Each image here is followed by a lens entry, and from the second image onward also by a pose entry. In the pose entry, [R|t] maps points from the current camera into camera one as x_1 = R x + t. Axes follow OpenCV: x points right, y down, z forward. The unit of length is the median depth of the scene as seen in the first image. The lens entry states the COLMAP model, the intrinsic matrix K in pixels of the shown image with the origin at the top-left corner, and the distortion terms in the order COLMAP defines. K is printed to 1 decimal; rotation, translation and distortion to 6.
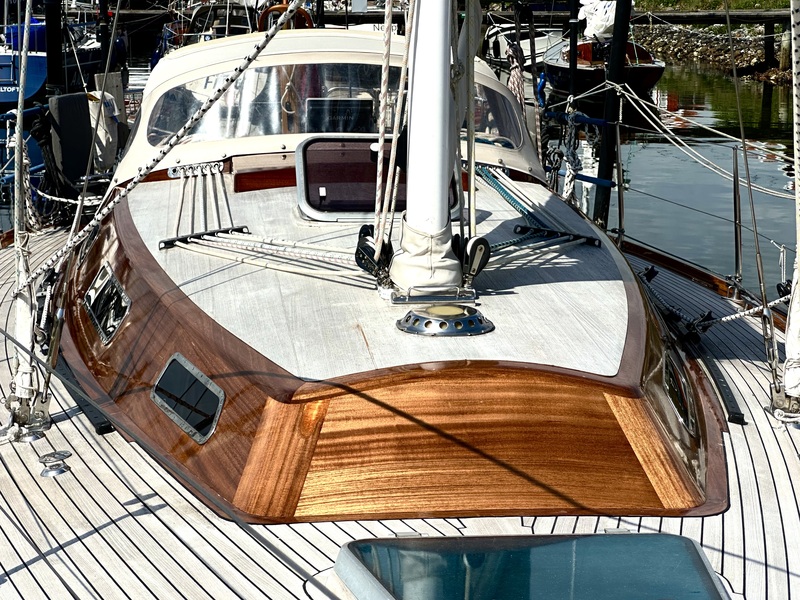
lens RADIAL K [[1766.9, 0, 400.0], [0, 1766.9, 300.0], [0, 0, 1]] dist [0.398220, 0.099932]
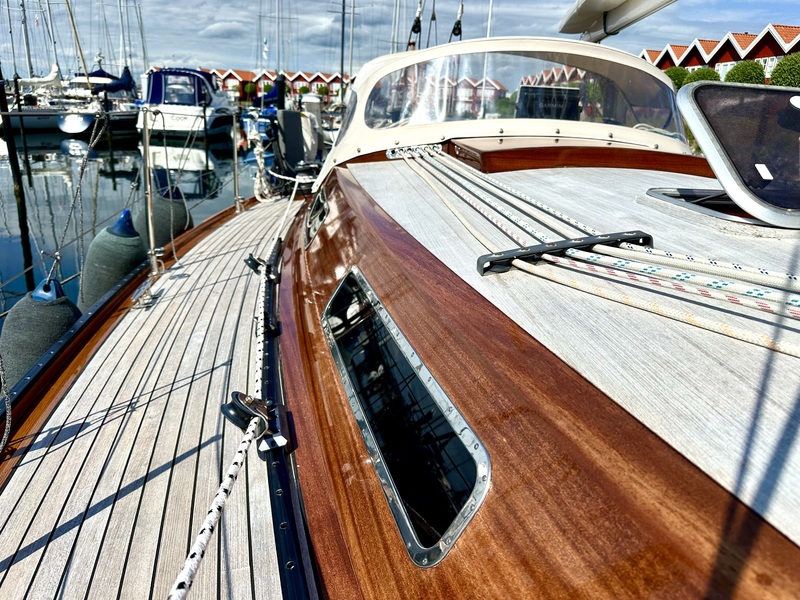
lens RADIAL K [[559.5, 0, 400.8], [0, 559.5, 322.1], [0, 0, 1]] dist [0.004118, 0.000696]
pose [[0.998994, 0.035186, 0.027786, -0.200346], [-0.039679, 0.982402, 0.182516, -0.053215], [-0.020875, -0.183435, 0.982810, 1.025879]]
